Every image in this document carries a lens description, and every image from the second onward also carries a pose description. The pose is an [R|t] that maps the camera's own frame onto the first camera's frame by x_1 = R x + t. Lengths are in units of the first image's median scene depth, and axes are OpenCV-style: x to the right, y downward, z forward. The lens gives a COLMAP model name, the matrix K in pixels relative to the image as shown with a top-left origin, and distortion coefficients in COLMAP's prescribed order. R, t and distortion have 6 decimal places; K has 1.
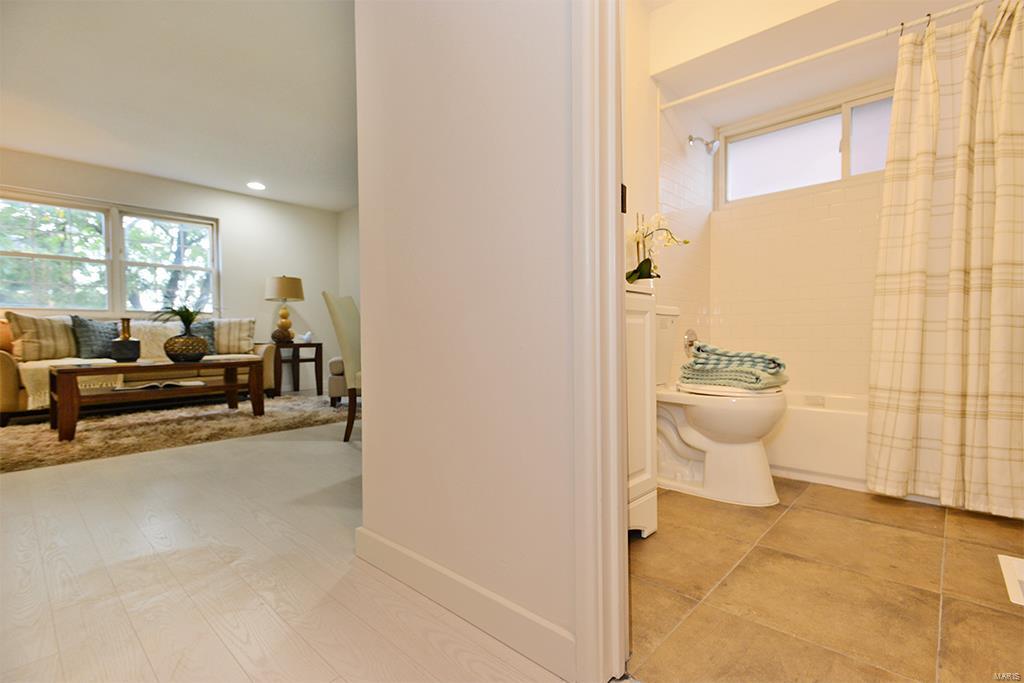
lens RADIAL K [[479.5, 0, 522.1], [0, 479.5, 343.6], [0, 0, 1]] dist [0.025161, -0.009117]
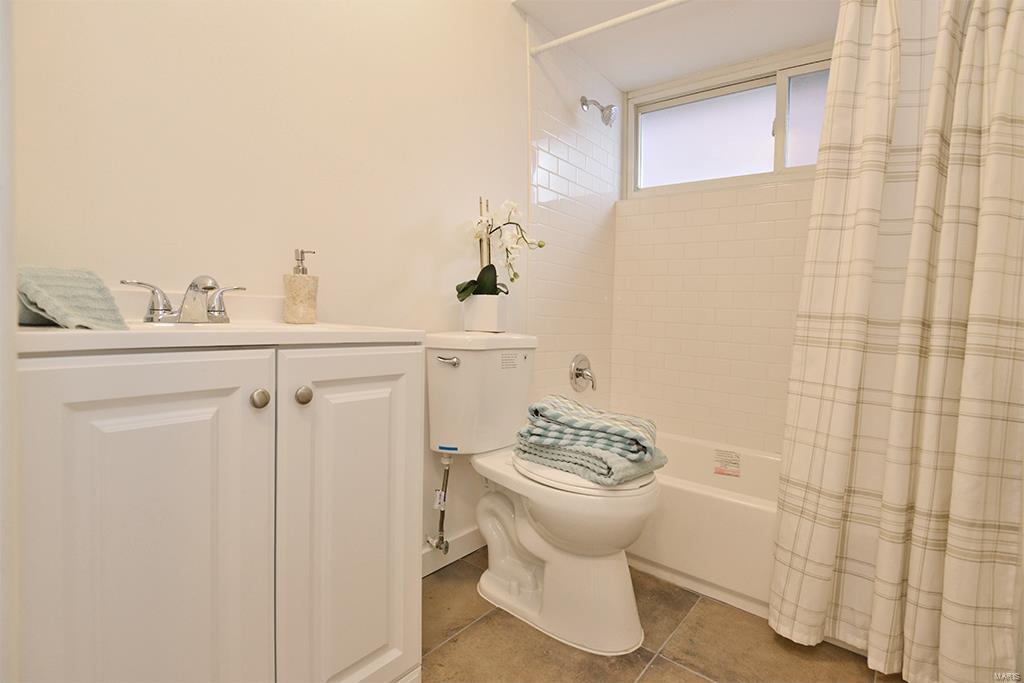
lens RADIAL K [[493.9, 0, 511.4], [0, 493.9, 328.7], [0, 0, 1]] dist [0.015947, -0.000322]
pose [[0.997068, 0.050012, 0.057910, 0.297624], [-0.050980, 0.998582, 0.015350, -0.114311], [-0.057060, -0.018257, 0.998204, 0.336230]]
